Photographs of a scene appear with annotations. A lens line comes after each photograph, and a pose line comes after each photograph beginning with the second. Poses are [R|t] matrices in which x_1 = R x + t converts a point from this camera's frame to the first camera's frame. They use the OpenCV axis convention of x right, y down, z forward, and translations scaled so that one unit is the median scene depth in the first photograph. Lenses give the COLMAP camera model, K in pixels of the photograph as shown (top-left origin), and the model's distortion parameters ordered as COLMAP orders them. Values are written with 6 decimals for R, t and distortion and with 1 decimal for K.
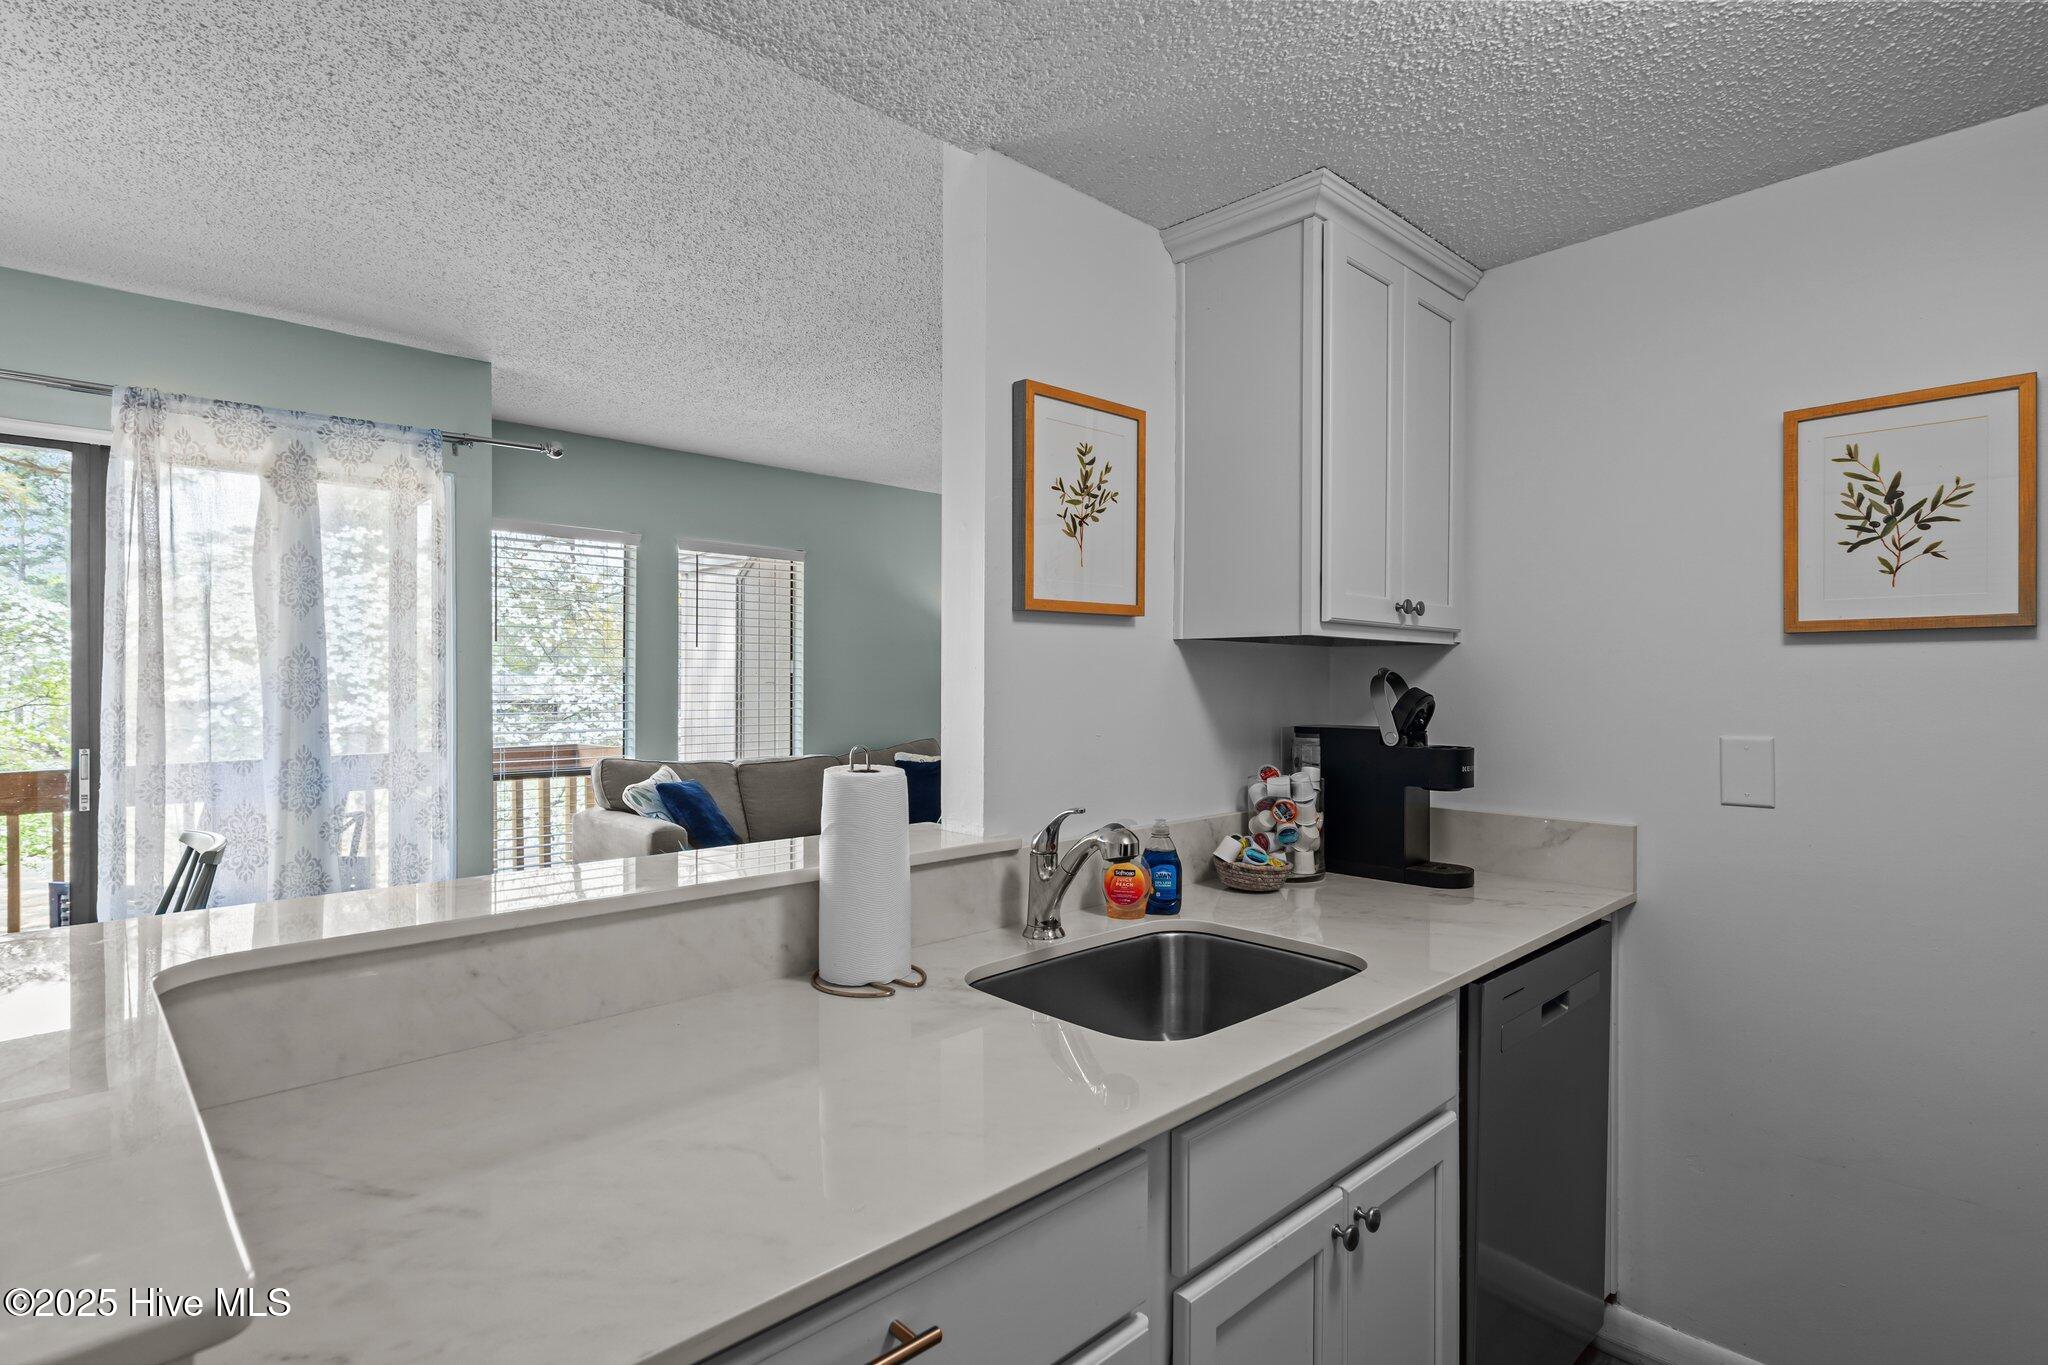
lens RADIAL K [[1001.7, 0, 1022.3], [0, 1001.7, 681.0], [0, 0, 1]] dist [0.000622, 0.001320]
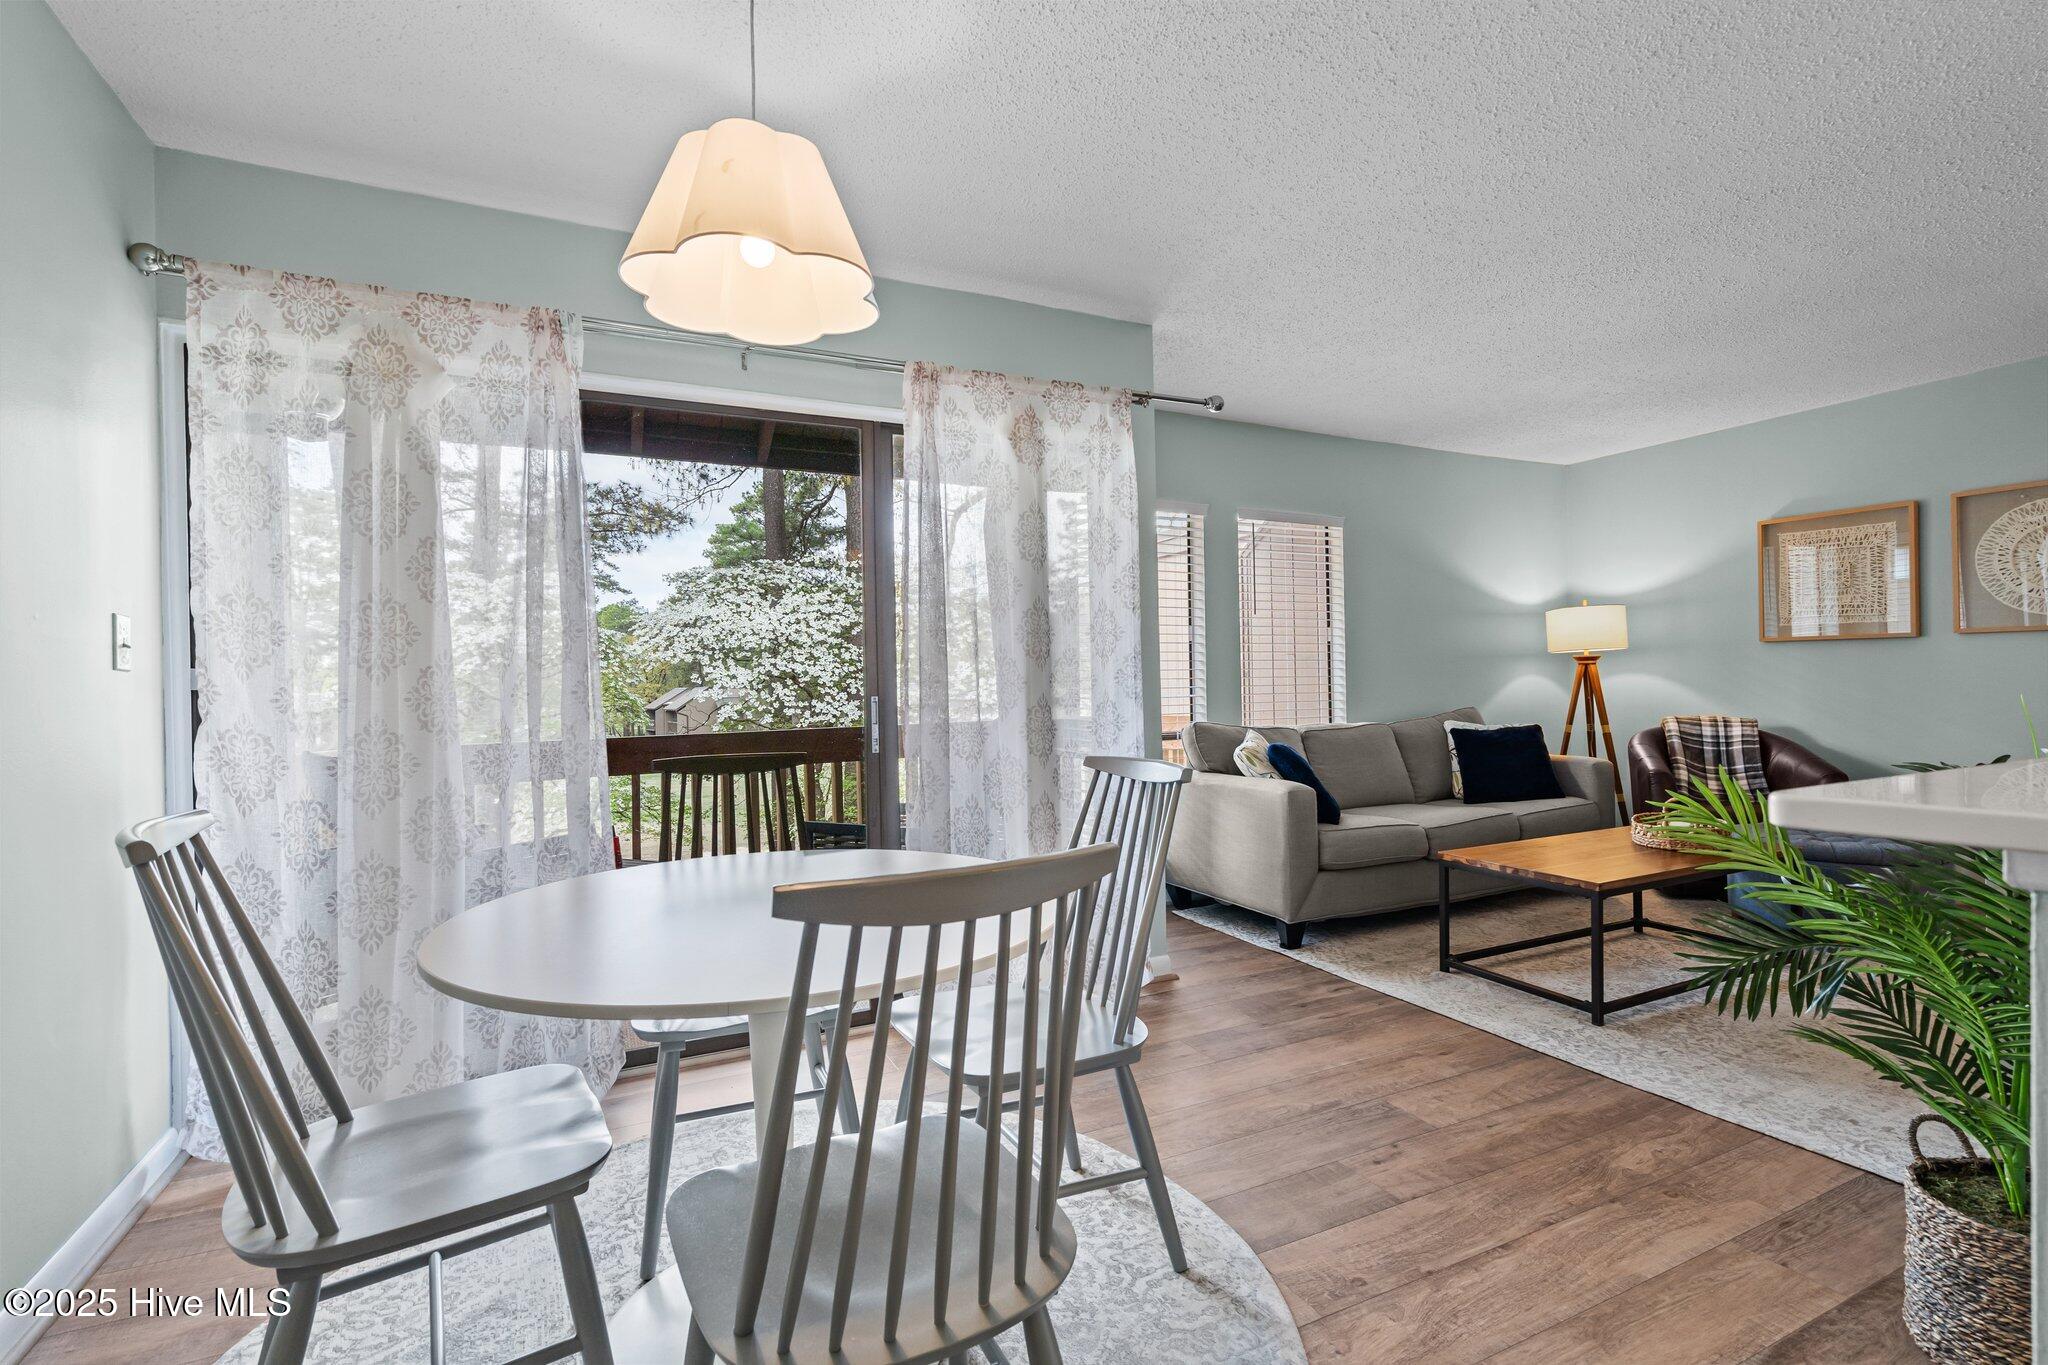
lens RADIAL K [[923.3, 0, 1021.9], [0, 923.3, 681.6], [0, 0, 1]] dist [-0.004755, 0.000788]
pose [[0.954340, -0.021055, -0.297978, -0.712485], [0.020011, 0.999778, -0.006557, 0.091365], [0.298050, 0.000295, 0.954550, 0.113193]]
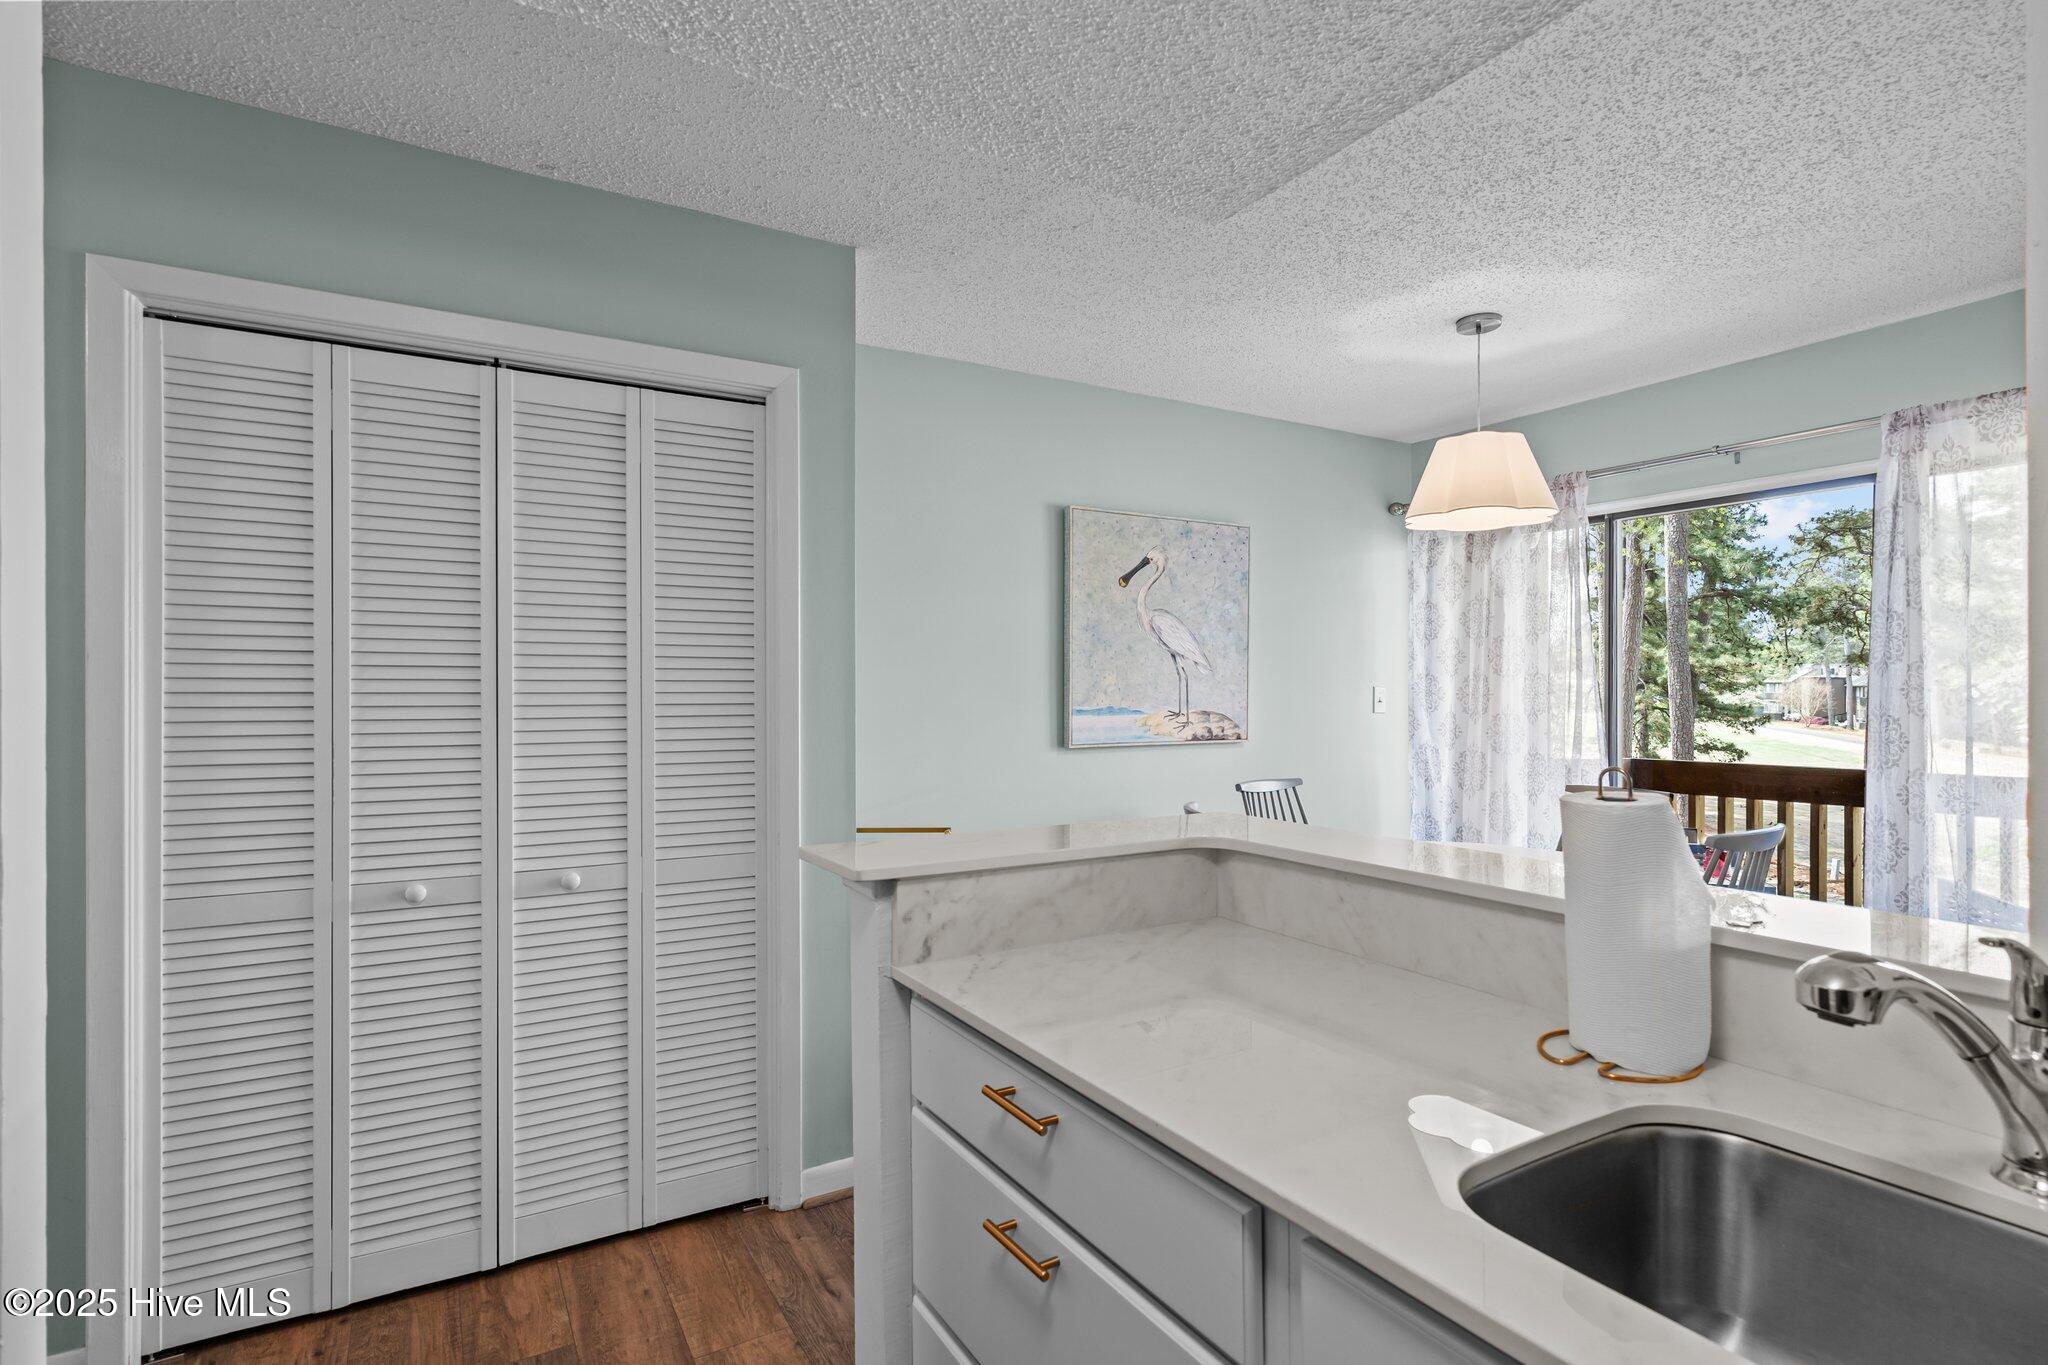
lens RADIAL K [[1006.9, 0, 1019.1], [0, 1006.9, 690.7], [0, 0, 1]] dist [0.002104, 0.000676]
pose [[-0.221792, -0.000112, -0.975094, 0.516535], [0.001171, 0.999999, -0.000381, 0.000361], [0.975093, -0.001226, -0.221792, 0.486191]]
